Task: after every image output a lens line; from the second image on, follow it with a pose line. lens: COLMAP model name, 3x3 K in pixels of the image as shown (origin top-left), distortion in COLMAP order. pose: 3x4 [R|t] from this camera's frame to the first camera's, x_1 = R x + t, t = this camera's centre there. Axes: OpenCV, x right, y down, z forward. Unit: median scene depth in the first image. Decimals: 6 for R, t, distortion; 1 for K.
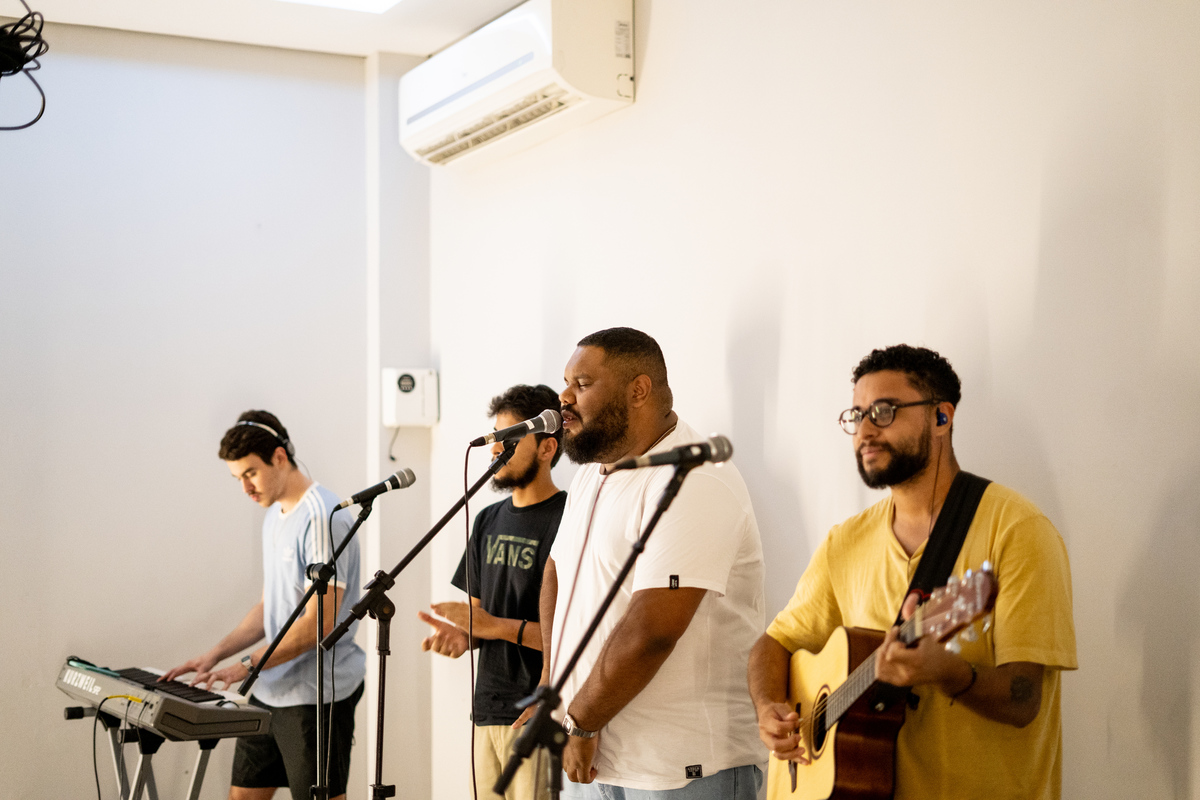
lens RADIAL K [[1772.1, 0, 600.0], [0, 1772.1, 400.0], [0, 0, 1]] dist [-0.024423, -0.077117]
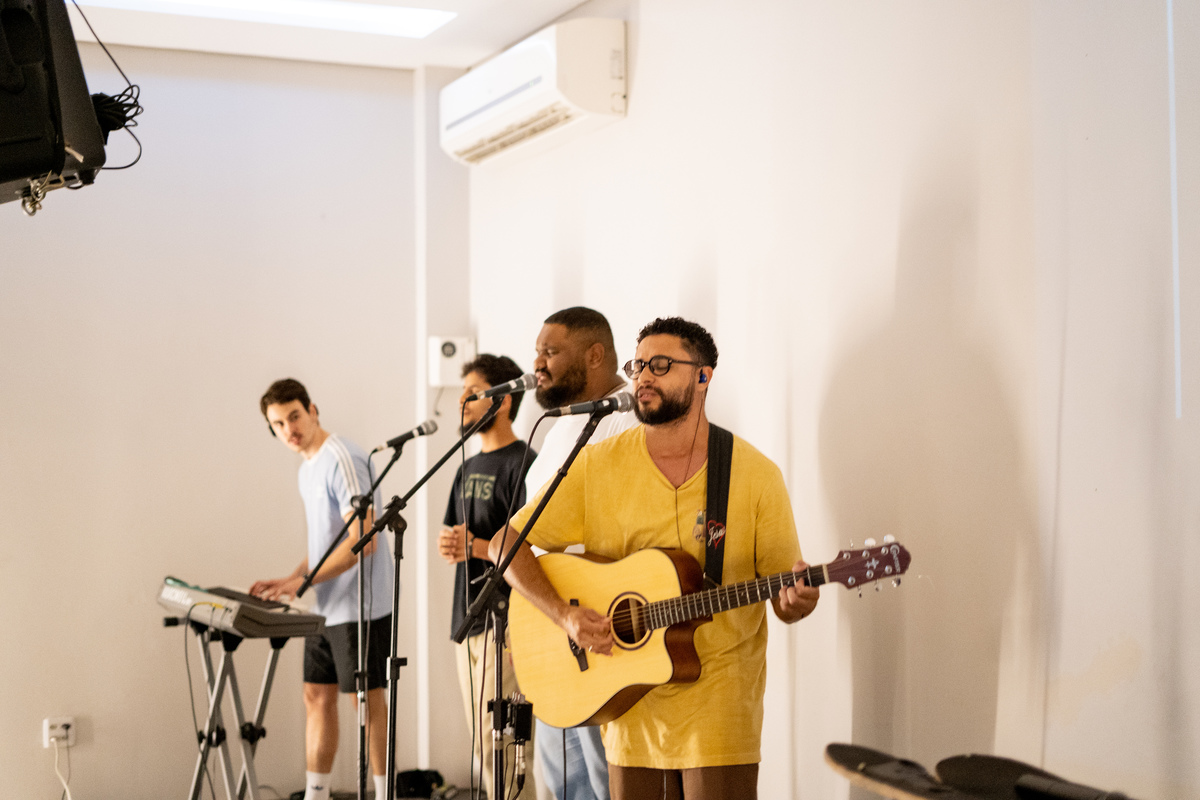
lens RADIAL K [[1772.1, 0, 600.0], [0, 1772.1, 400.0], [0, 0, 1]] dist [-0.024423, -0.077117]
pose [[0.998487, -0.000840, -0.054977, 0.073896], [0.002080, 0.999745, 0.022492, -0.002858], [0.054944, -0.022573, 0.998234, -0.225308]]
